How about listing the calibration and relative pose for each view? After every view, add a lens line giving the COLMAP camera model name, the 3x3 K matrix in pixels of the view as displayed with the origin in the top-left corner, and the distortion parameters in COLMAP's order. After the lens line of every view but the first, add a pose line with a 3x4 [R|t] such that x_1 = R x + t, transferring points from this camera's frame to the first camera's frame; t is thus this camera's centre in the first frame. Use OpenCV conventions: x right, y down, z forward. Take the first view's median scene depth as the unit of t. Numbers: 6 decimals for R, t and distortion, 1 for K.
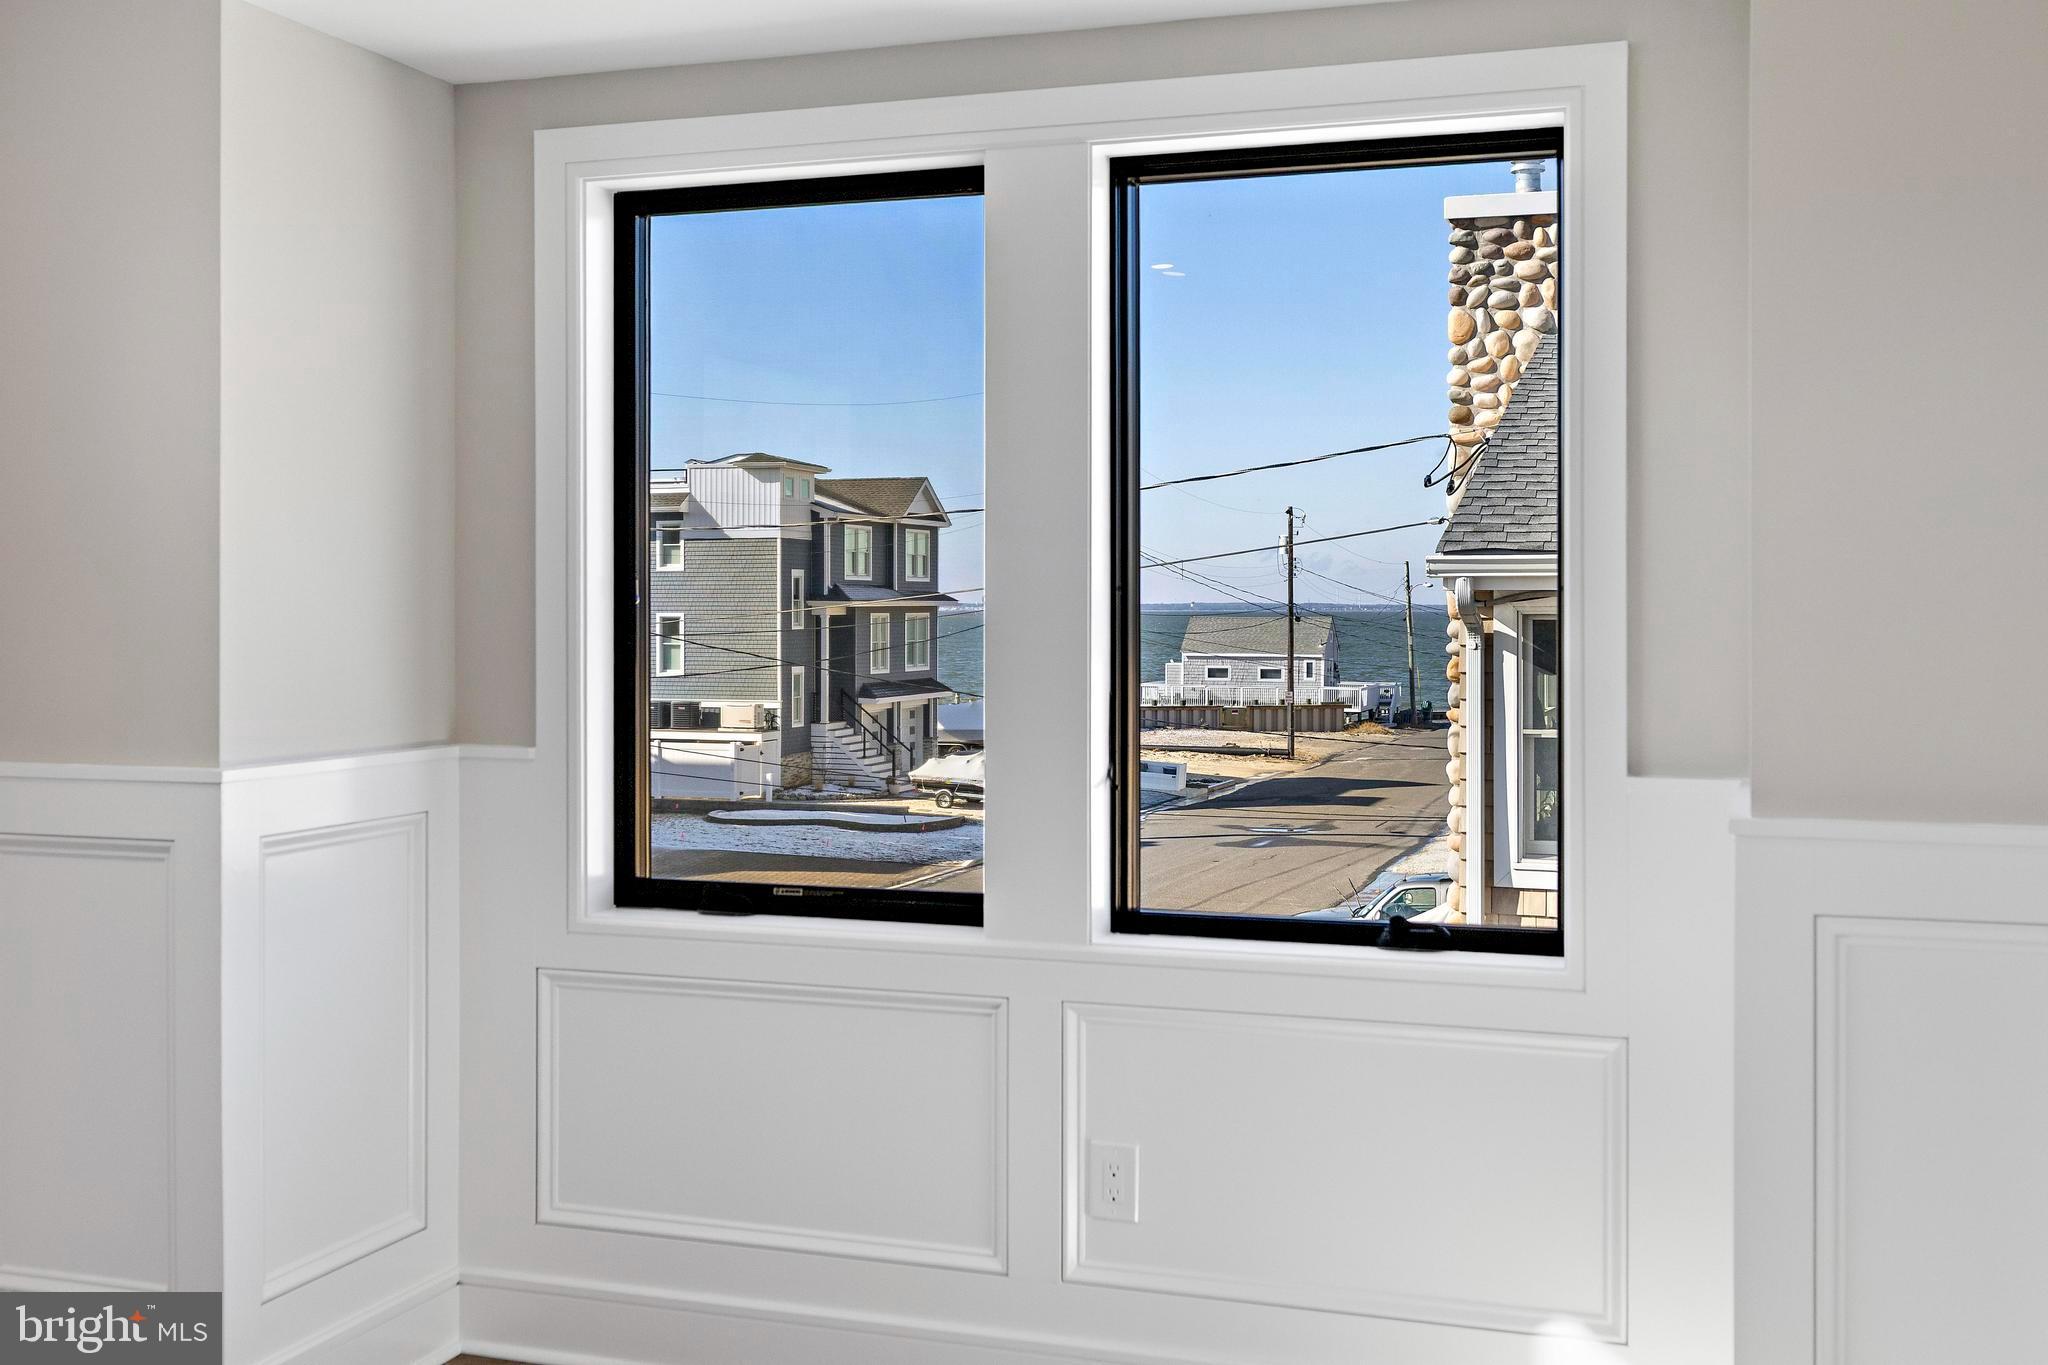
lens RADIAL K [[2157.6, 0, 1035.1], [0, 2157.6, 626.1], [0, 0, 1]] dist [0.003171, 0.000000]
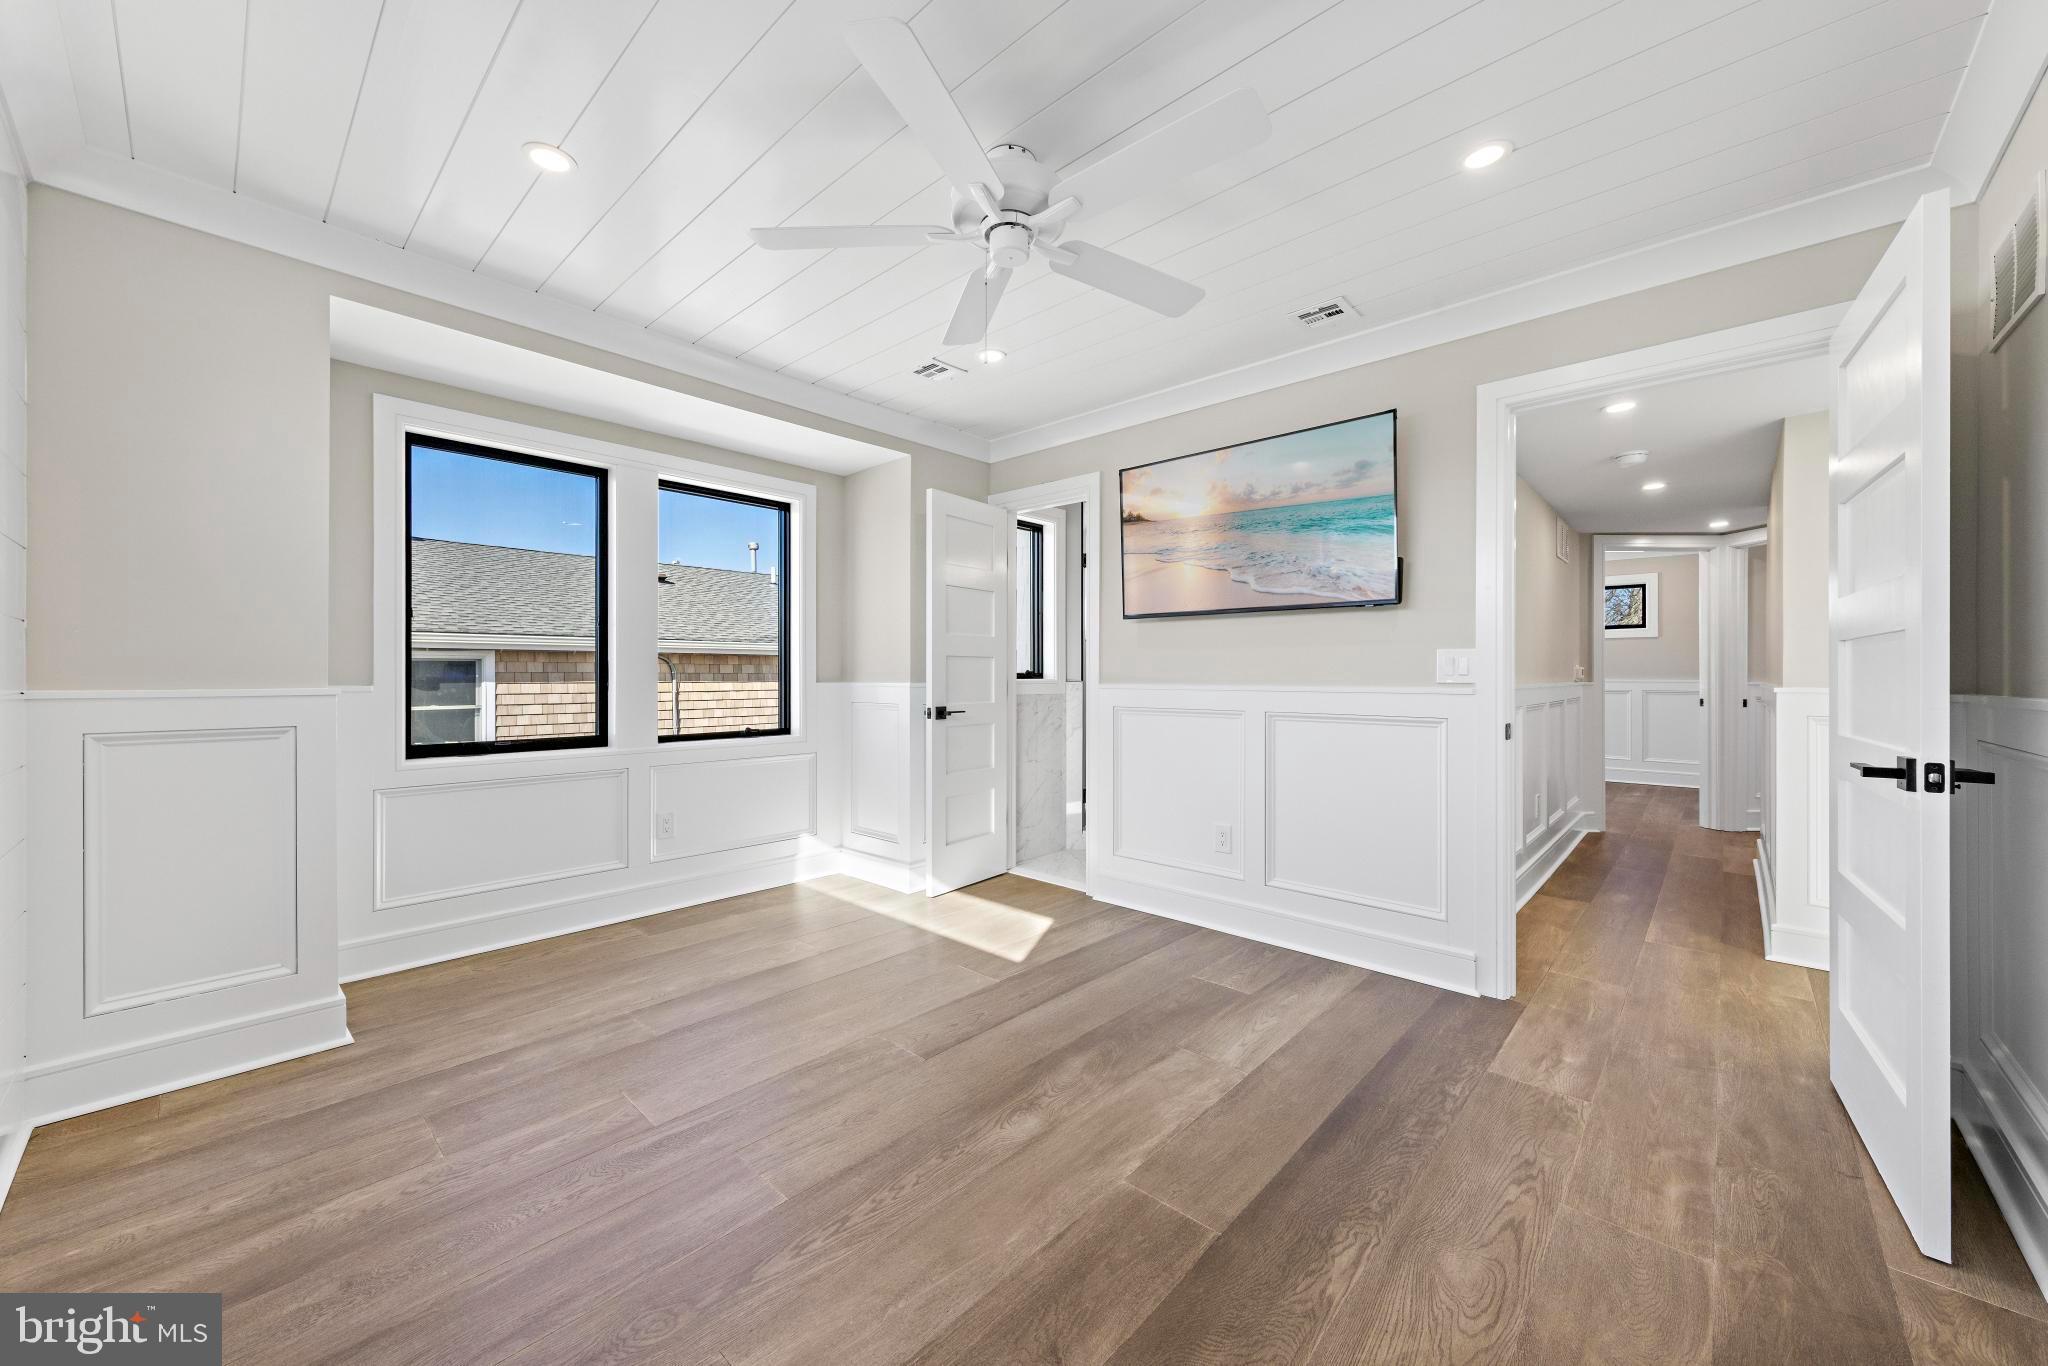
lens RADIAL K [[750.3, 0, 1027.5], [0, 750.3, 677.3], [0, 0, 1]] dist [0.005128, -0.000442]
pose [[0.407266, -0.003341, 0.913303, -0.648607], [0.006355, 0.999979, 0.000824, 0.052143], [-0.913287, 0.005468, 0.407279, 0.118242]]
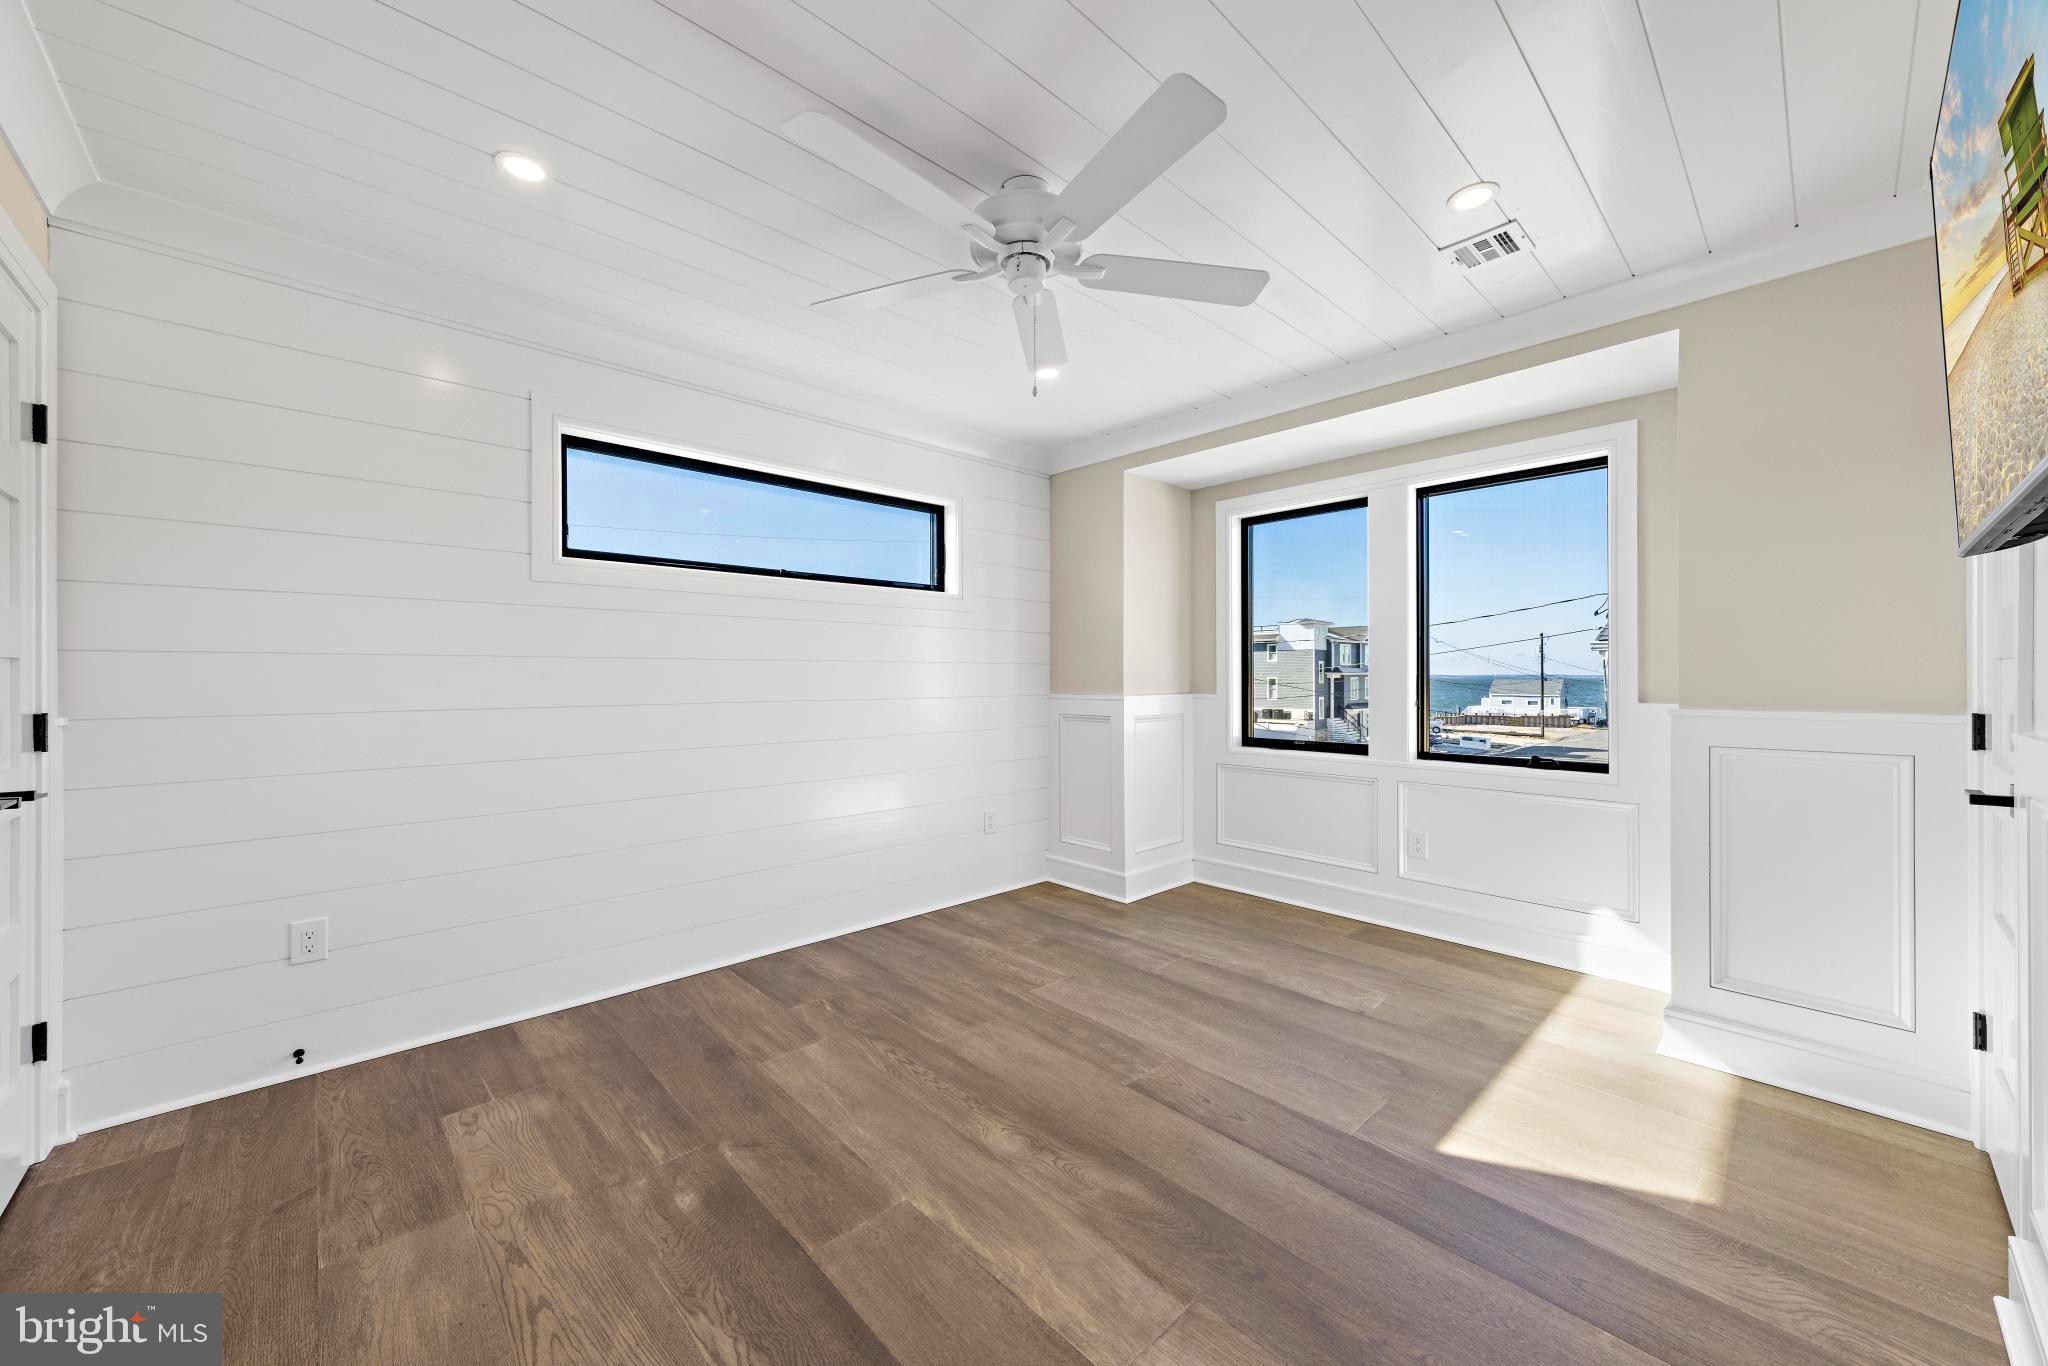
lens RADIAL K [[750.3, 0, 1029.6], [0, 750.3, 673.7], [0, 0, 1]] dist [0.005128, -0.000442]
pose [[0.886726, -0.003668, -0.462281, 0.038234], [-0.001728, 0.999935, -0.011250, 0.039151], [0.462292, 0.010775, 0.886662, -0.115389]]
